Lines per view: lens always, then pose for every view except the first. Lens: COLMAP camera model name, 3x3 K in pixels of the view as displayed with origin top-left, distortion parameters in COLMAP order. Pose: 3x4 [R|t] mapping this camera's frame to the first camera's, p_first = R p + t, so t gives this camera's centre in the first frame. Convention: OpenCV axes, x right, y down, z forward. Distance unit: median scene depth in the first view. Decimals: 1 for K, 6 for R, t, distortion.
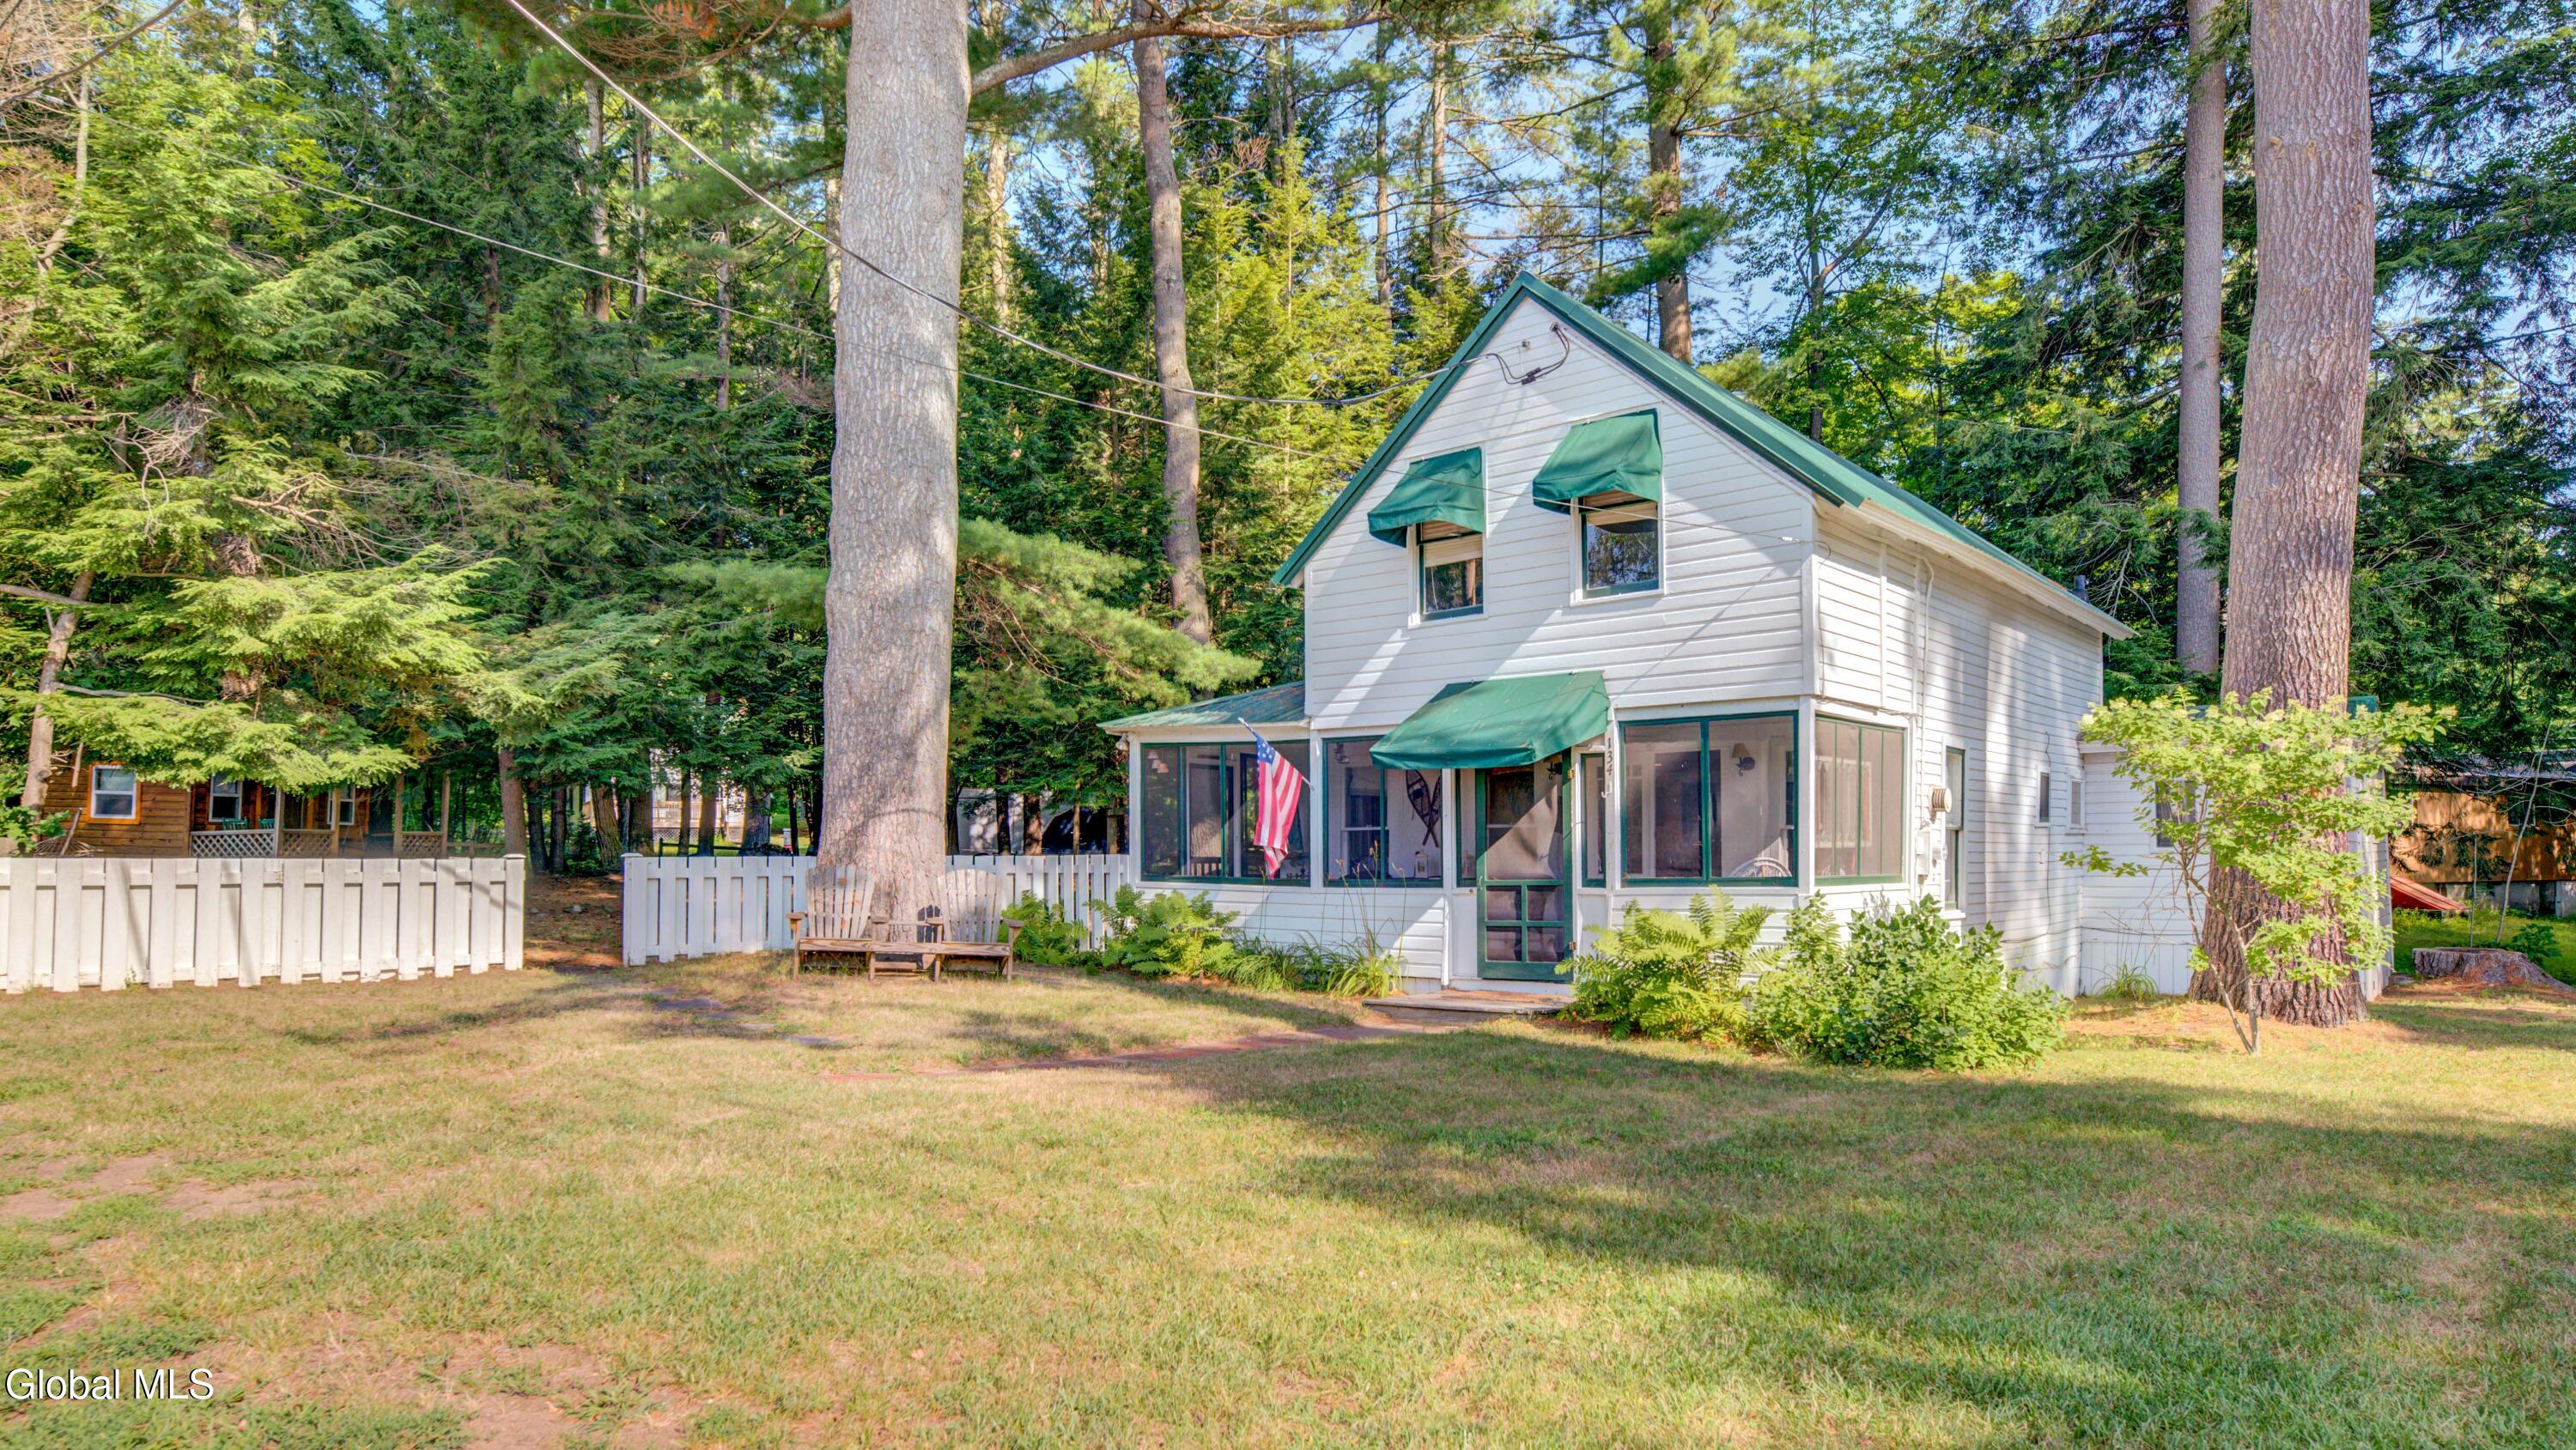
lens RADIAL K [[1471.3, 0, 1282.7], [0, 1471.3, 864.4], [0, 0, 1]] dist [0.000595, 0.000096]
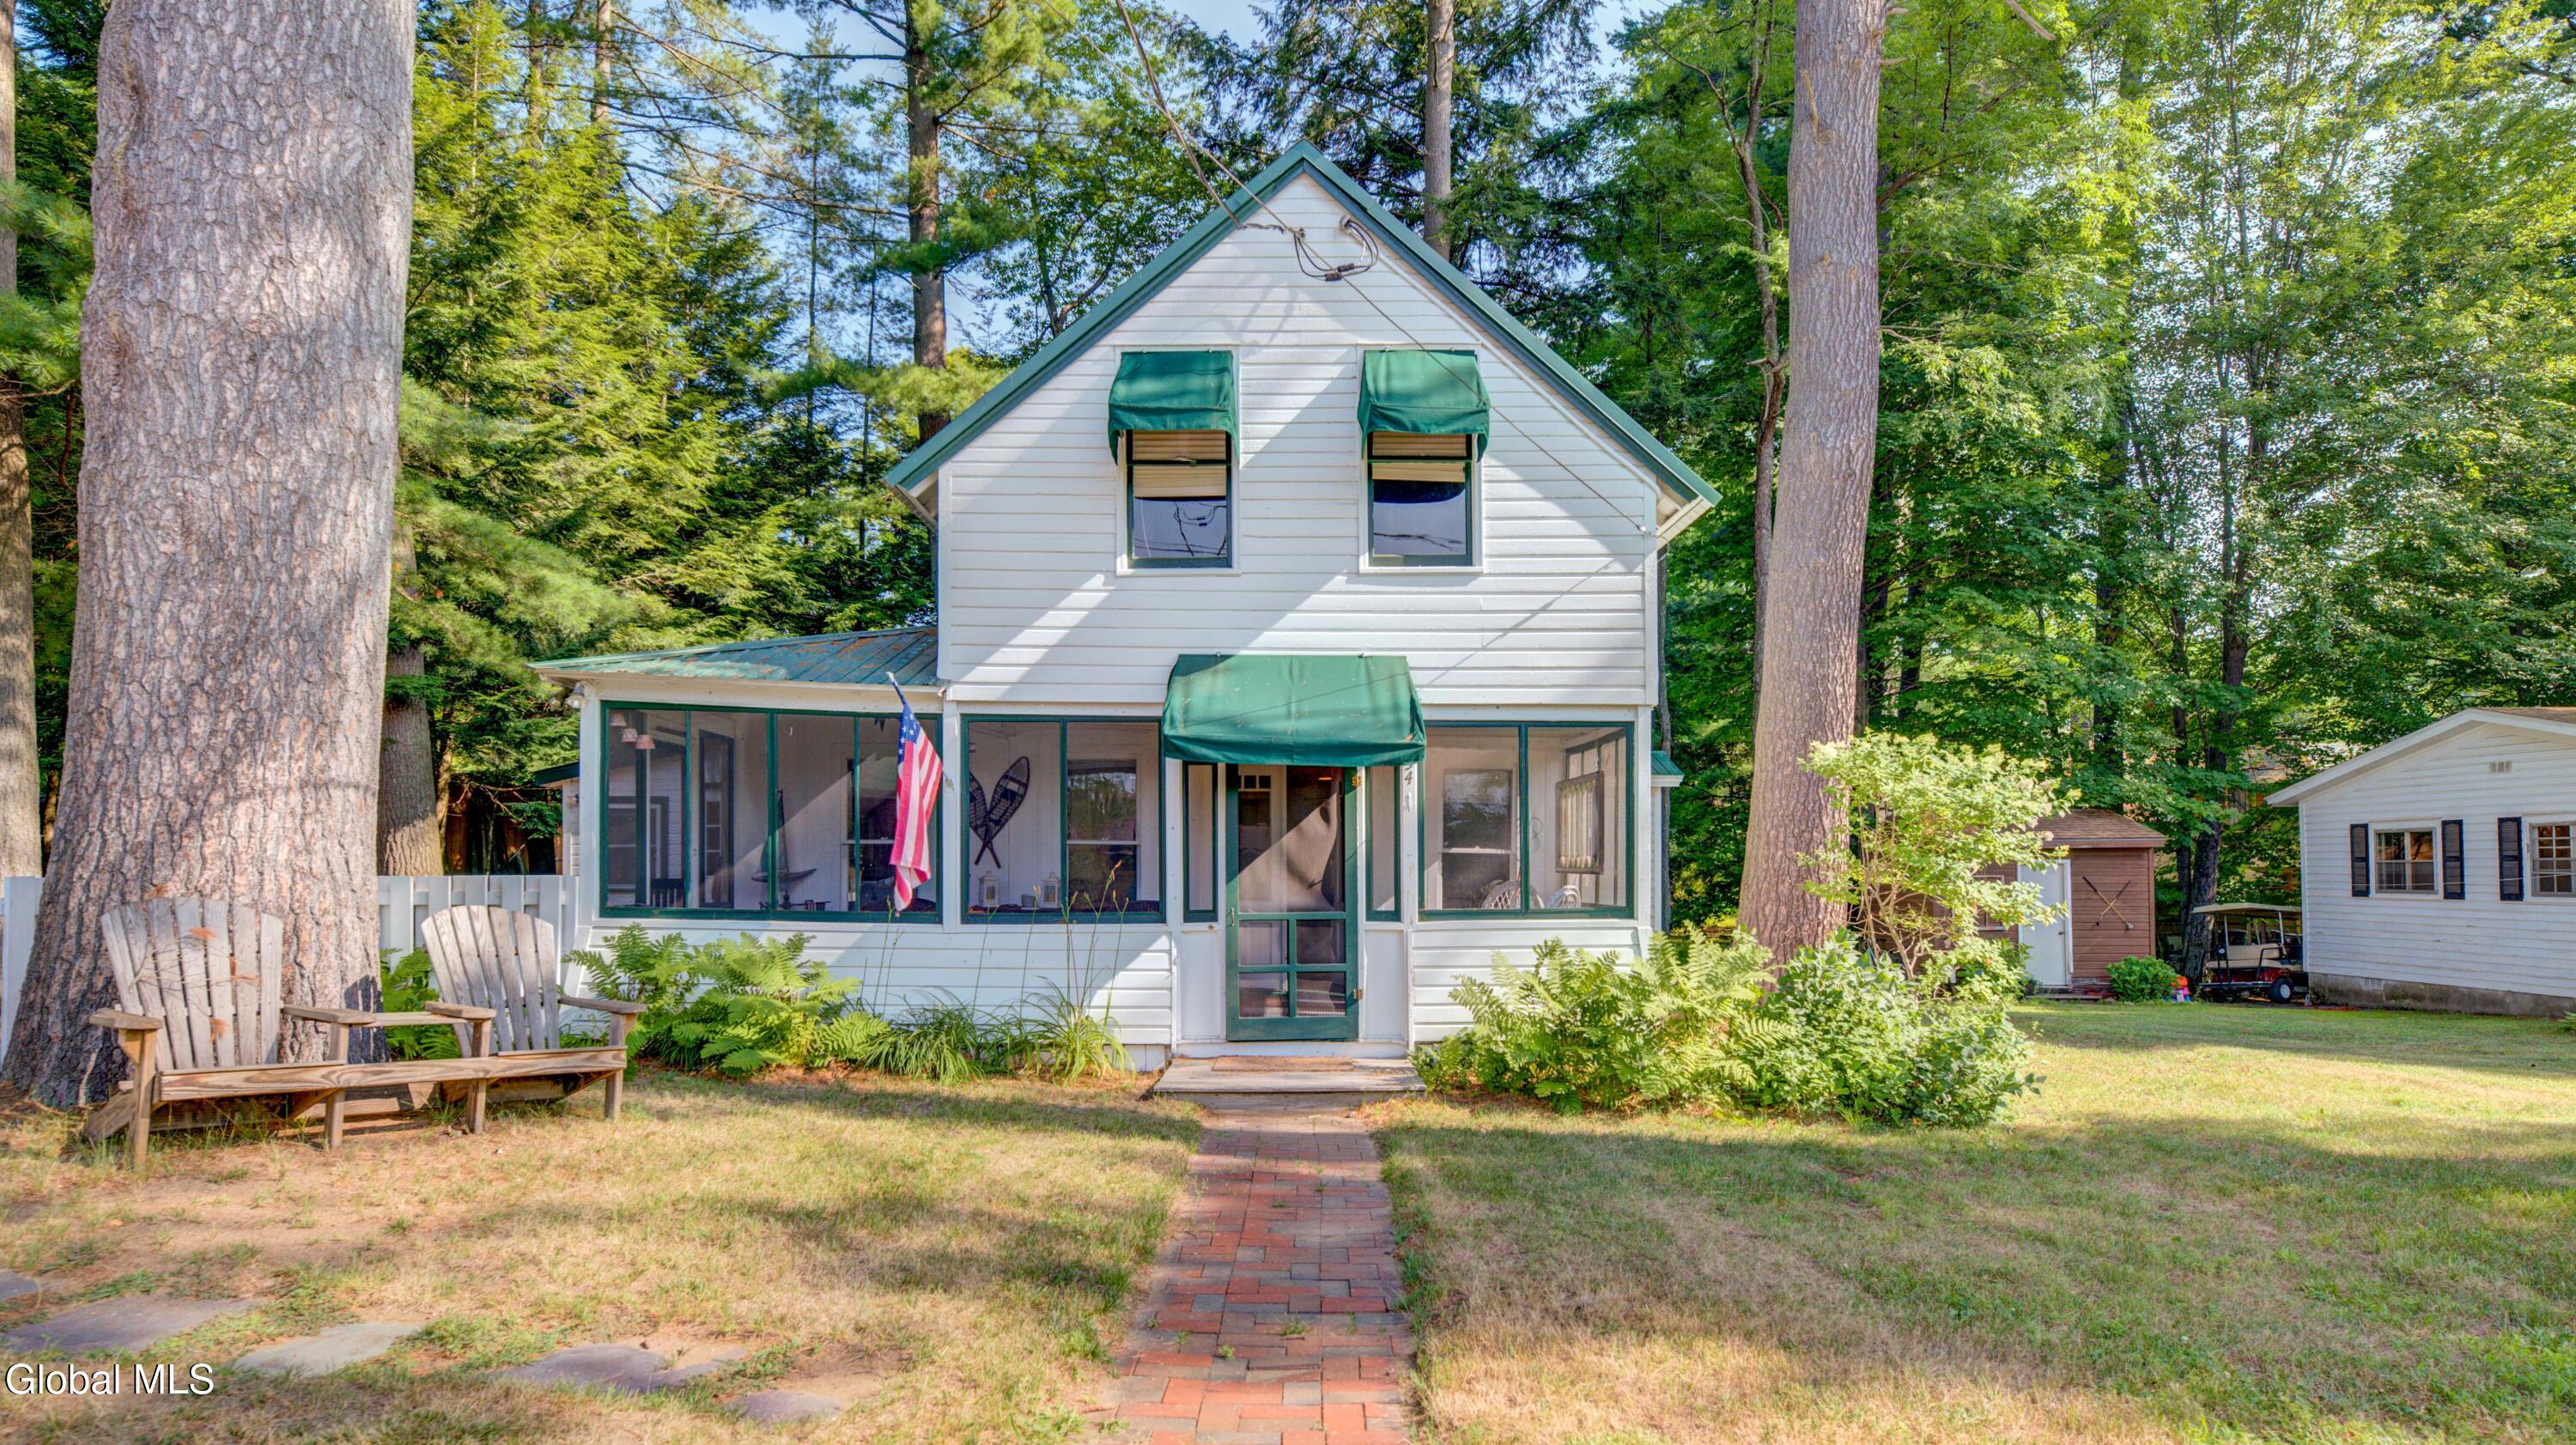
lens RADIAL K [[1367.4, 0, 1334.4], [0, 1367.4, 874.3], [0, 0, 1]] dist [0.000504, 0.000192]
pose [[0.769336, 0.006413, 0.638812, -0.247633], [-0.003220, 0.999976, -0.006161, -0.004843], [-0.638836, 0.002683, 0.769338, 0.366848]]
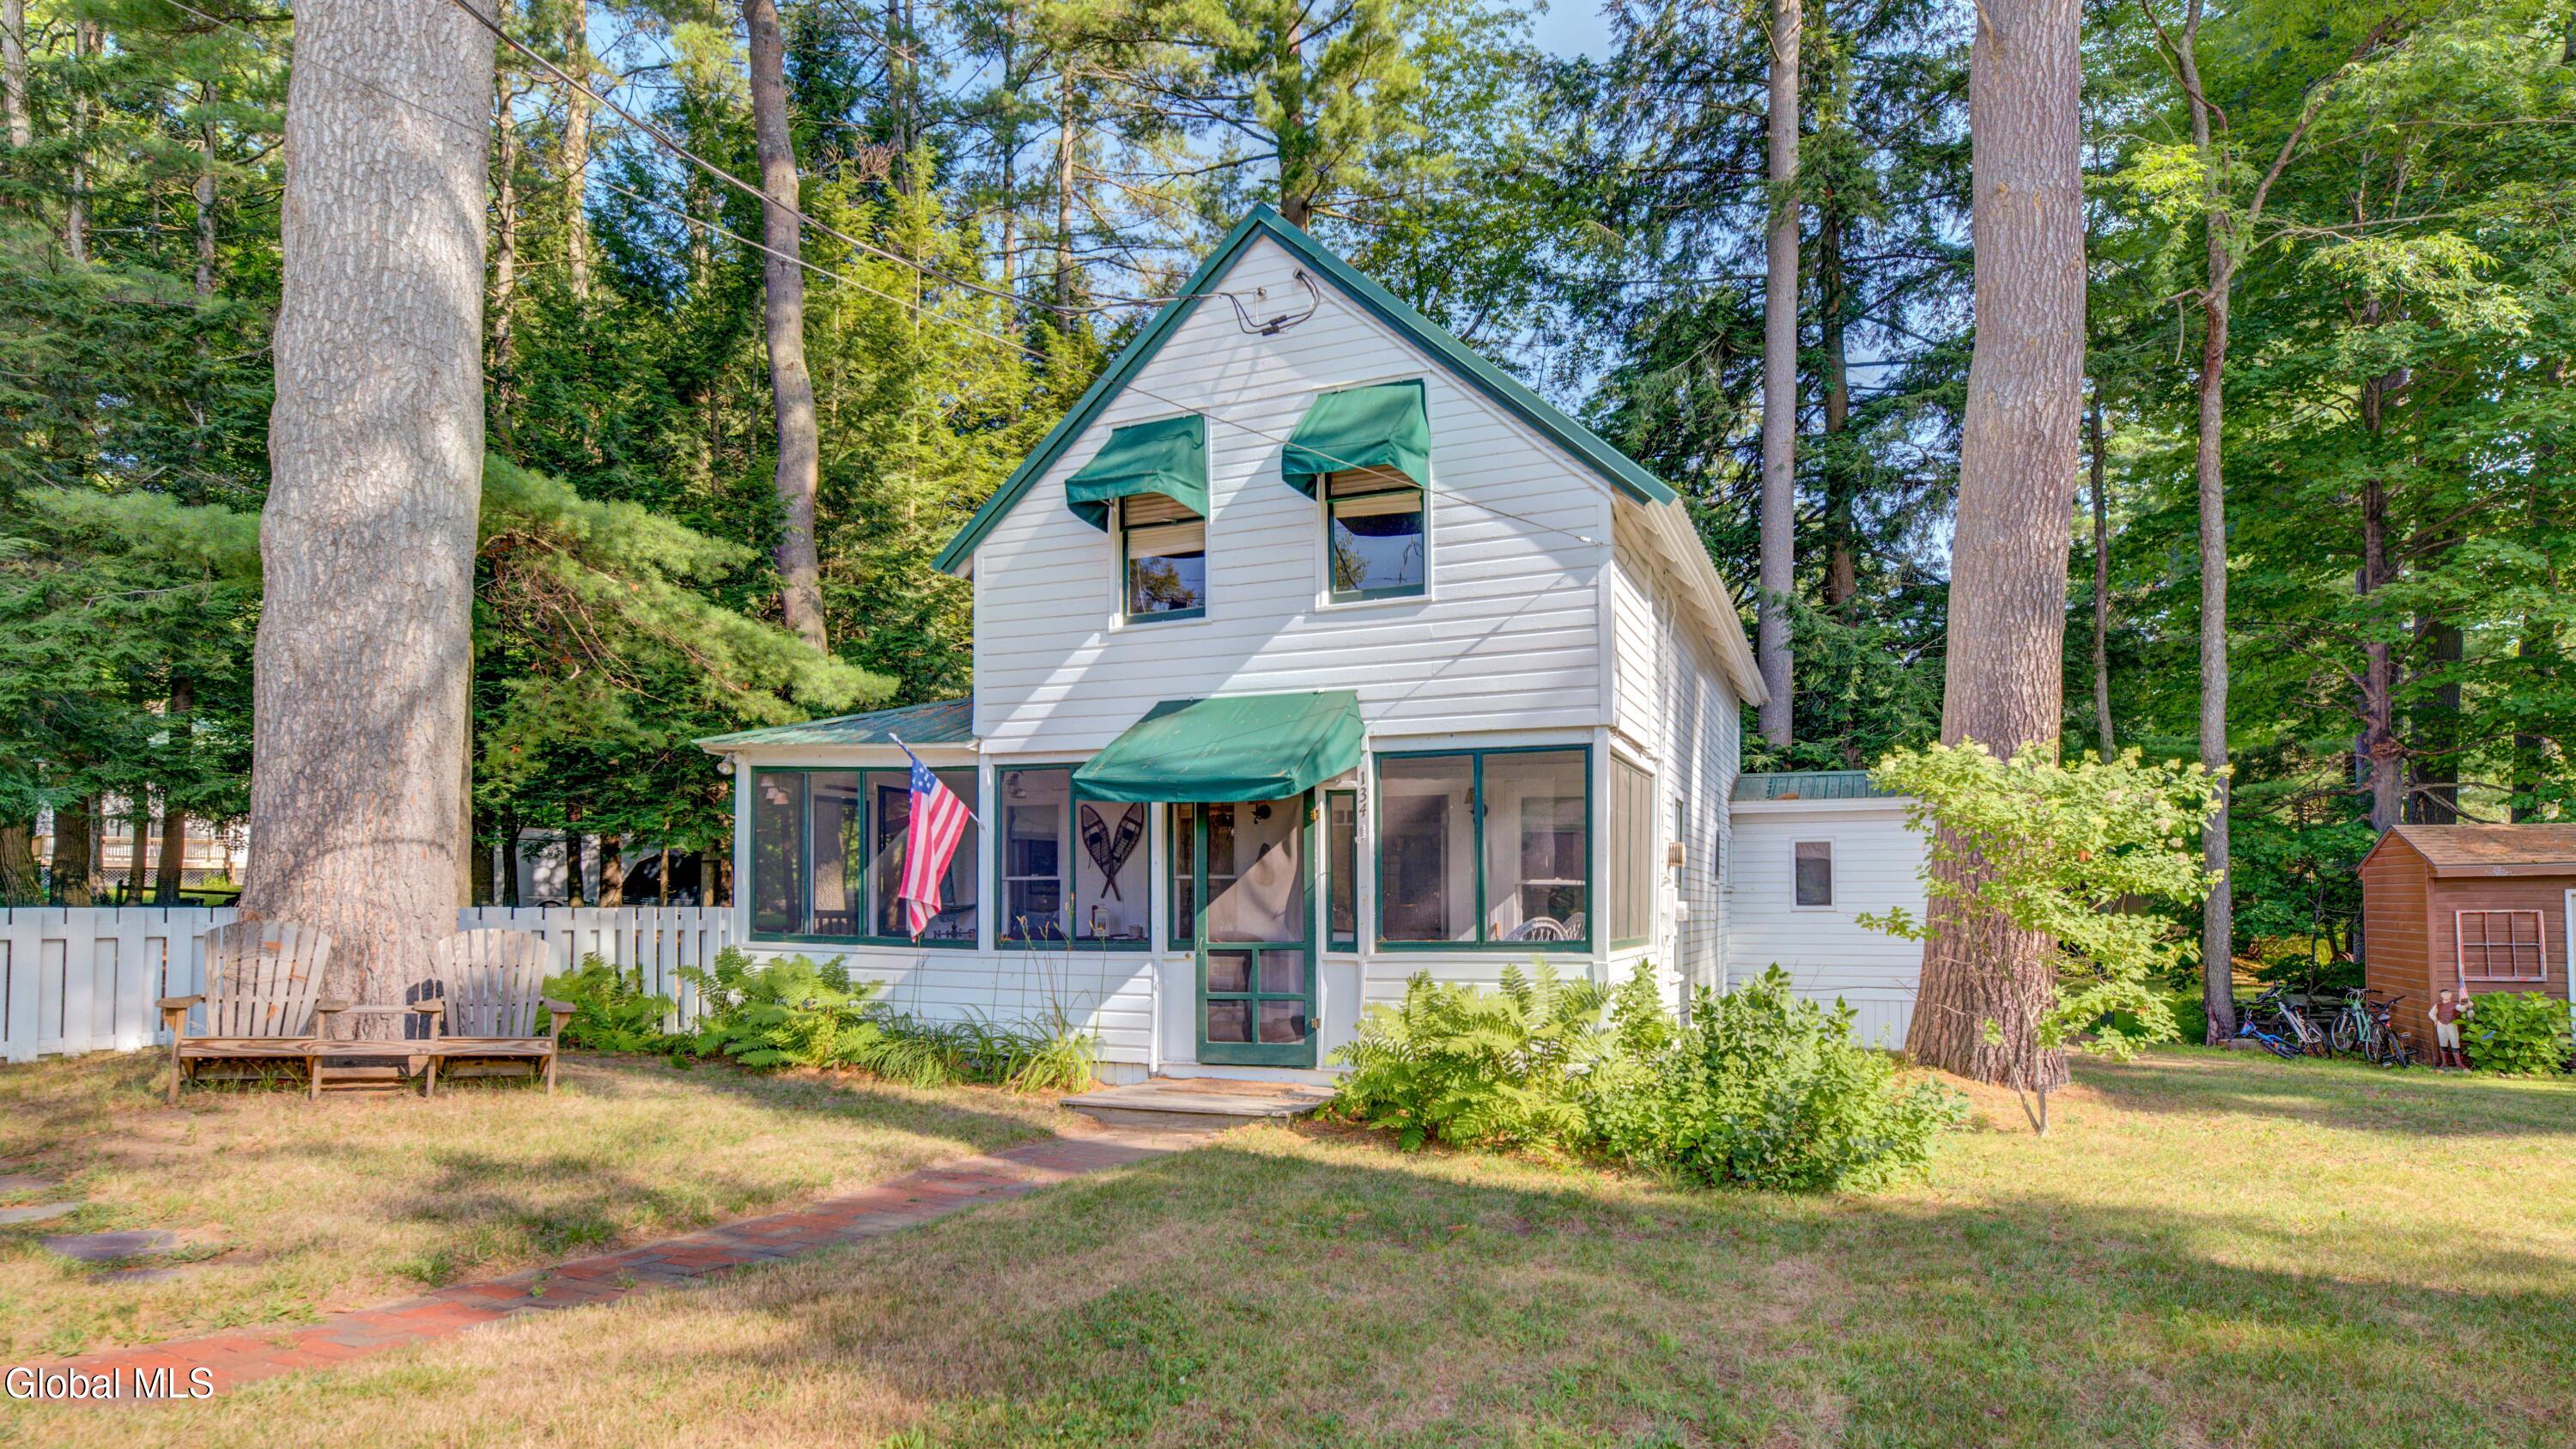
lens RADIAL K [[1369.0, 0, 1287.9], [0, 1369.0, 892.0], [0, 0, 1]] dist [0.000648, 0.000744]
pose [[0.958790, 0.009805, 0.283946, -0.030326], [-0.005138, 0.999839, -0.017174, -0.004148], [-0.284069, 0.015008, 0.958686, 0.229184]]
